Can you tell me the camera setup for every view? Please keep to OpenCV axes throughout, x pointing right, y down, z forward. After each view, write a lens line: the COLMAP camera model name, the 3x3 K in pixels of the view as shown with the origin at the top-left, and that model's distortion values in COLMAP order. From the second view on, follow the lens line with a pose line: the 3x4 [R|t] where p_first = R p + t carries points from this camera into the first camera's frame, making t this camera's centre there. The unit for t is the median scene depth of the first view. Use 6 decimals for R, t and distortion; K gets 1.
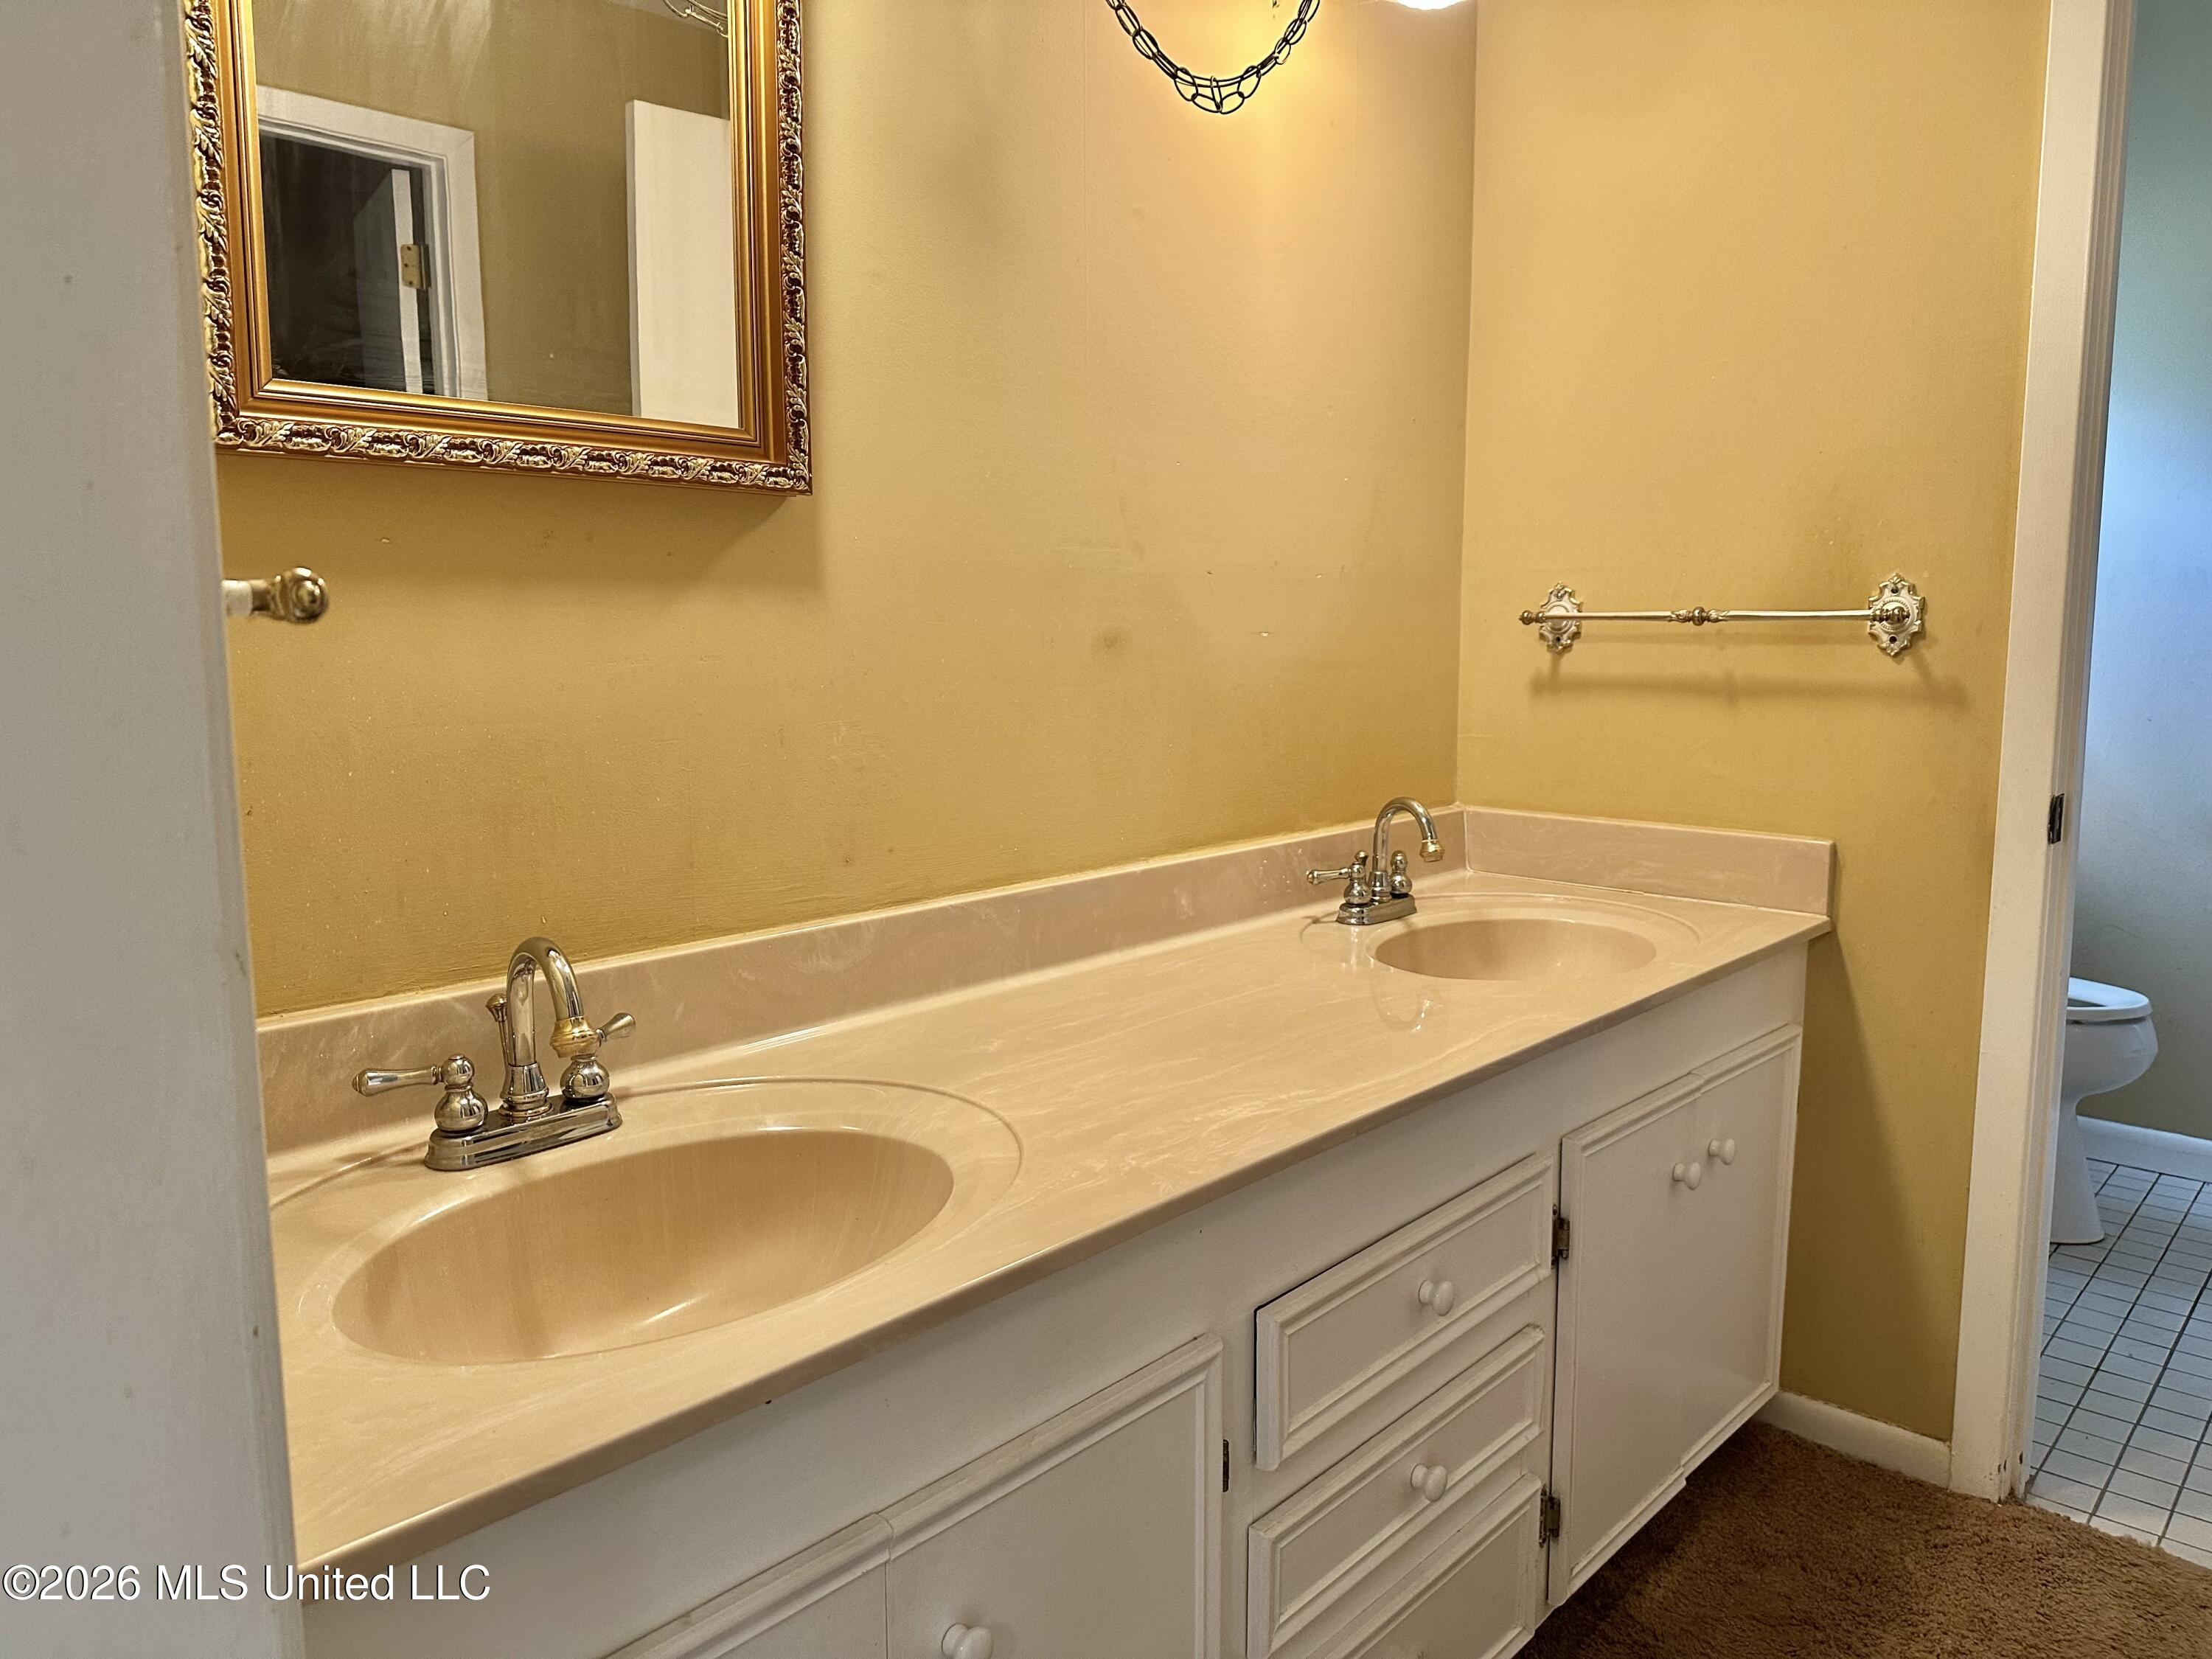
lens RADIAL K [[1572.5, 0, 1106.0], [0, 1572.5, 829.5], [0, 0, 1]] dist [0.144340, -0.315744]
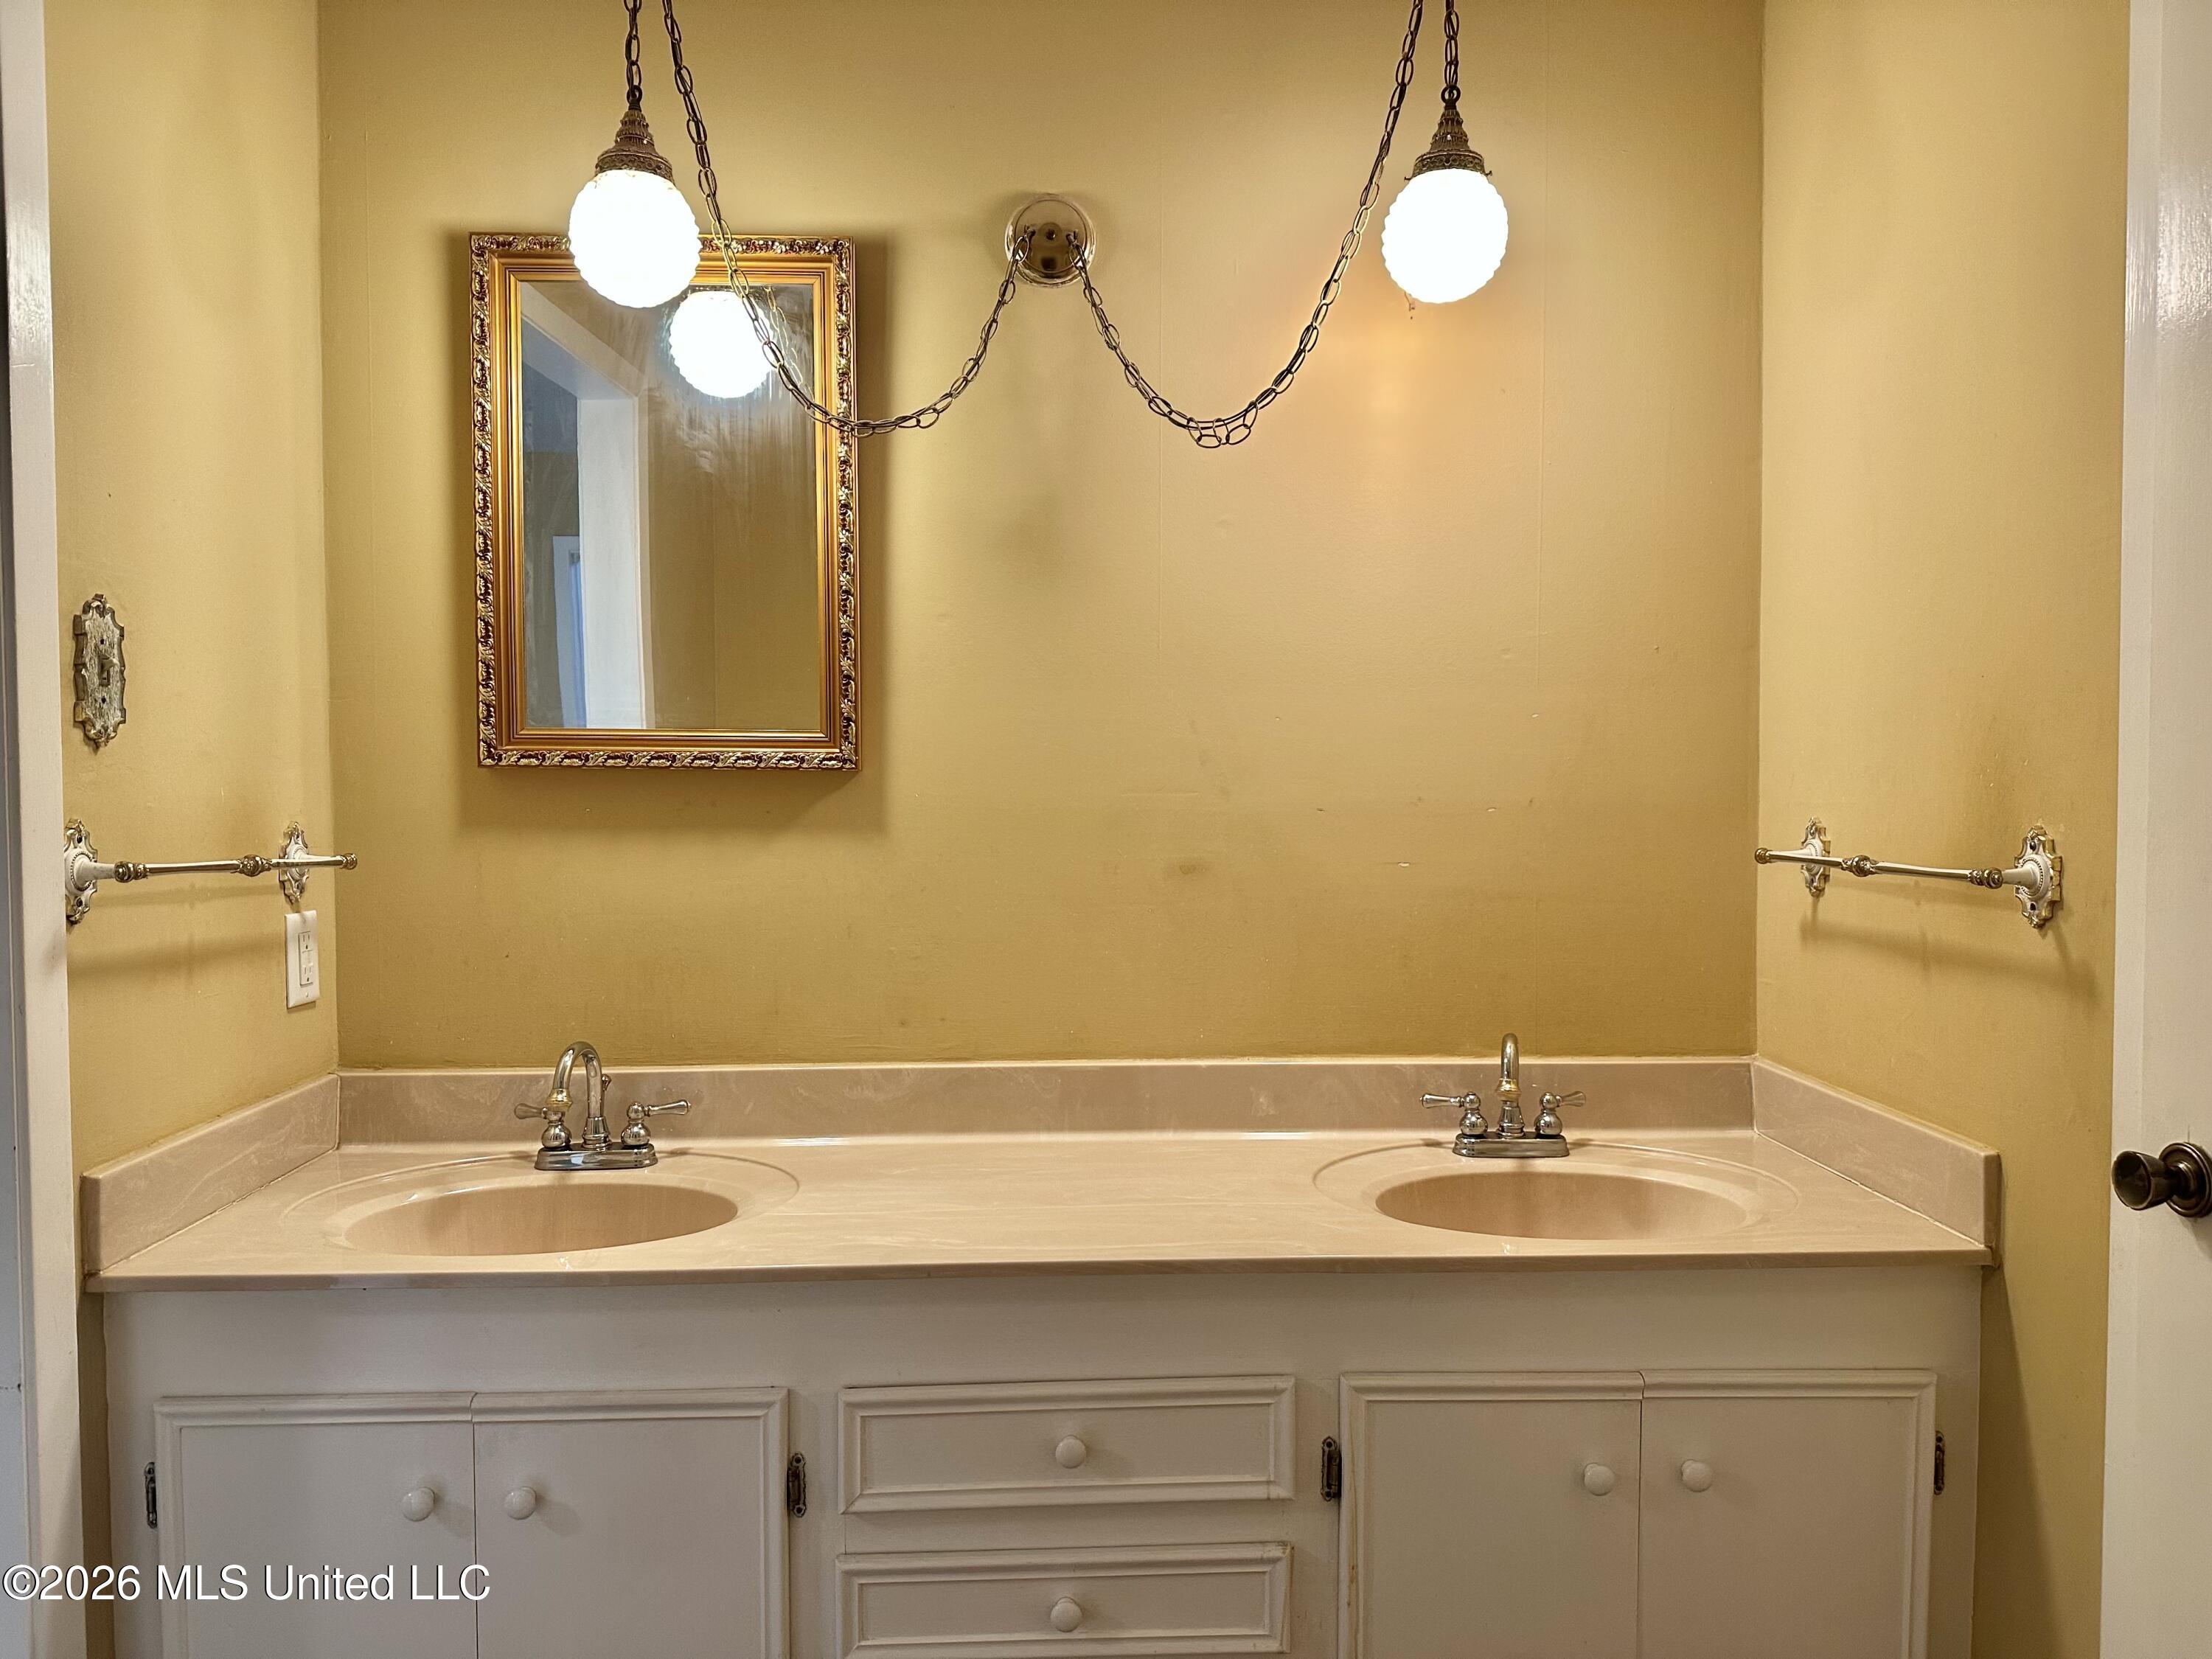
lens RADIAL K [[1572.5, 0, 1106.0], [0, 1572.5, 829.5], [0, 0, 1]] dist [0.144340, -0.315744]
pose [[0.687880, 0.024269, -0.725418, 0.827328], [-0.095619, 0.993760, -0.057425, -0.074635], [0.719498, 0.108866, 0.685909, 0.130303]]
